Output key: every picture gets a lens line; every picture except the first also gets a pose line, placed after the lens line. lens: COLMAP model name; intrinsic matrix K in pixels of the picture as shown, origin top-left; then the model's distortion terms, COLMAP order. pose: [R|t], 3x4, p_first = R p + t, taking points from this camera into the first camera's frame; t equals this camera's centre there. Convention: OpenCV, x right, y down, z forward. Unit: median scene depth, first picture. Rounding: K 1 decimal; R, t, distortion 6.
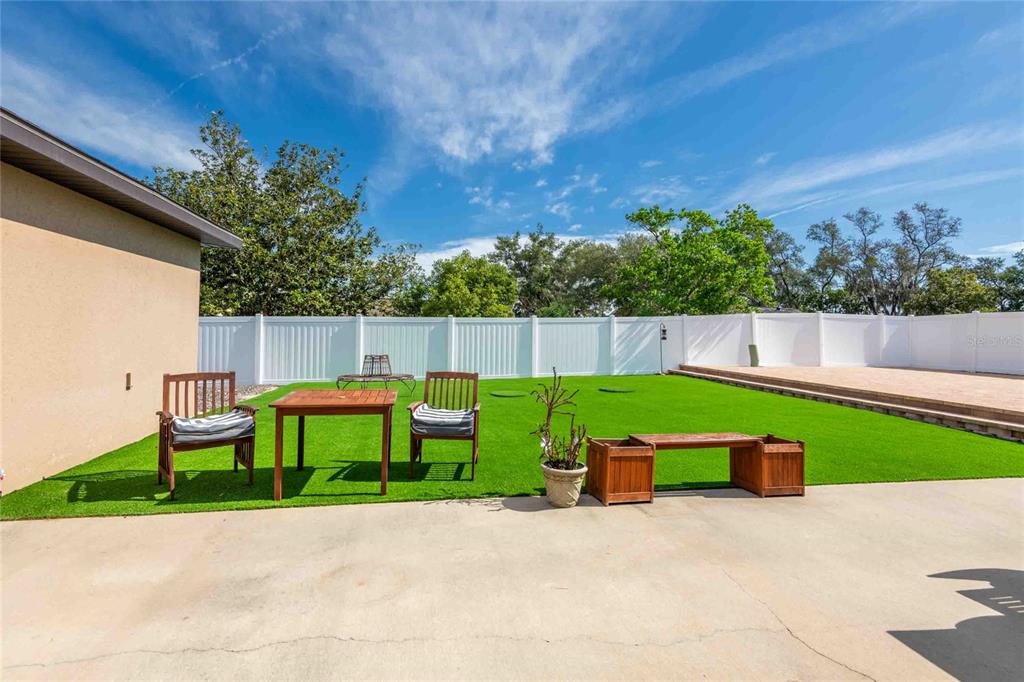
lens RADIAL K [[467.8, 0, 507.8], [0, 467.8, 334.2], [0, 0, 1]] dist [0.034800, -0.022755]
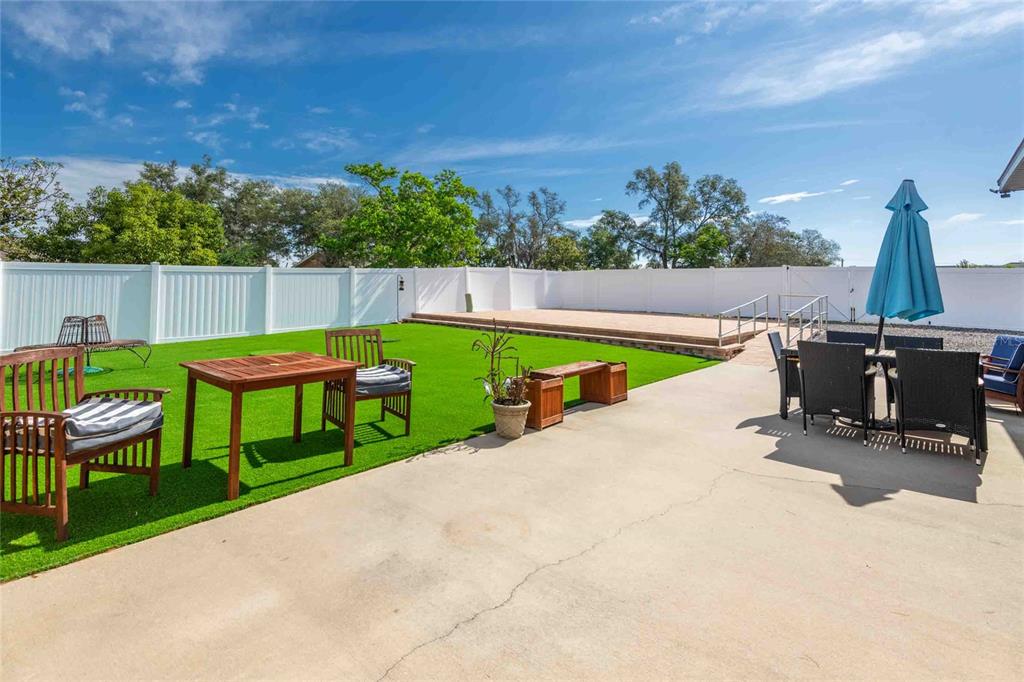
lens RADIAL K [[474.1, 0, 484.1], [0, 474.1, 281.8], [0, 0, 1]] dist [0.012587, -0.023252]
pose [[0.803906, 0.000285, 0.594757, -0.119843], [0.002375, 0.999990, -0.003689, -0.002482], [-0.594752, 0.004378, 0.803897, 0.019361]]
